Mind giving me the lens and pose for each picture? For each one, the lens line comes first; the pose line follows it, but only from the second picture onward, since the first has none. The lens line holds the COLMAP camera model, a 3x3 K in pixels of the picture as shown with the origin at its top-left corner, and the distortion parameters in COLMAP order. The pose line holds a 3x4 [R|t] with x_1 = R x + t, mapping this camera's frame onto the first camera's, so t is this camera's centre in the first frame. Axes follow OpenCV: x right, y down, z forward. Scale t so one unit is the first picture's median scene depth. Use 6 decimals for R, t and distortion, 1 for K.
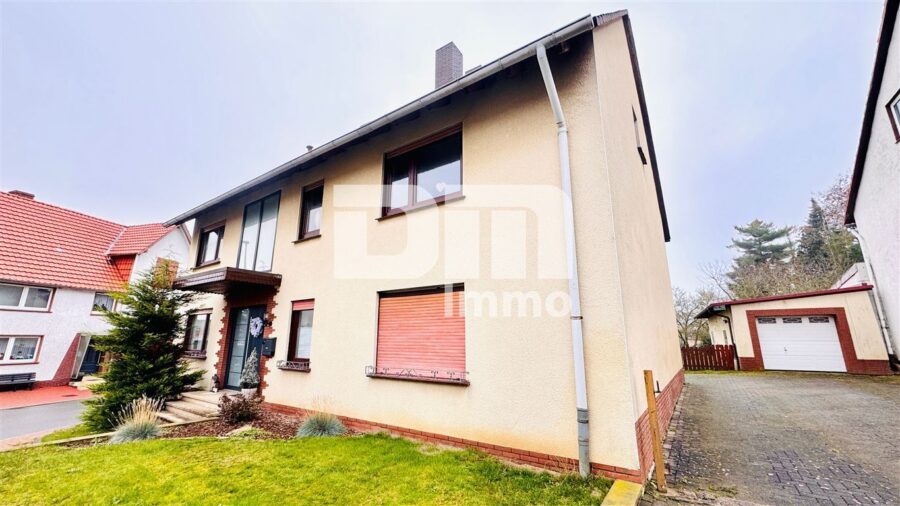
lens RADIAL K [[356.9, 0, 448.0], [0, 356.9, 254.5], [0, 0, 1]] dist [-0.003244, -0.000258]
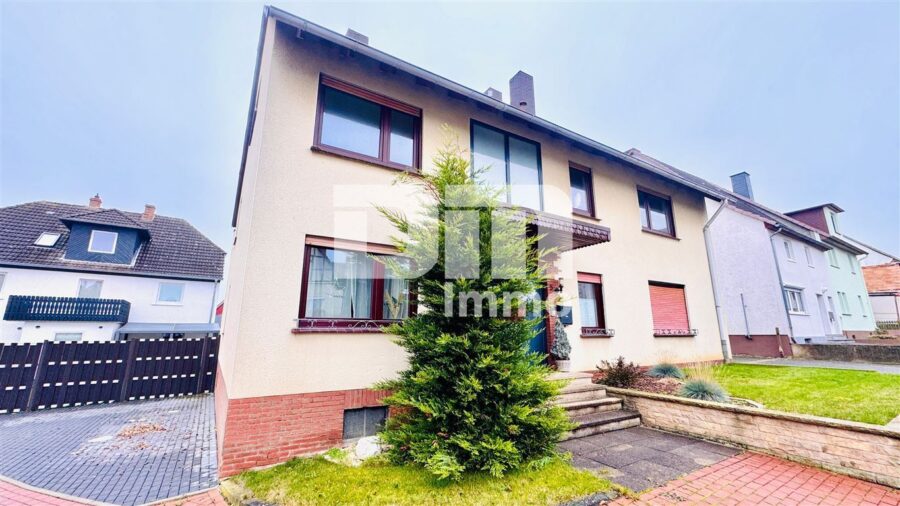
lens RADIAL K [[333.7, 0, 447.7], [0, 333.7, 235.5], [0, 0, 1]] dist [-0.001046, -0.000072]
pose [[0.423797, 0.213332, 0.880276, -1.465454], [-0.241805, 0.963242, -0.117025, 0.232934], [-0.872884, -0.163260, 0.459804, 0.897292]]
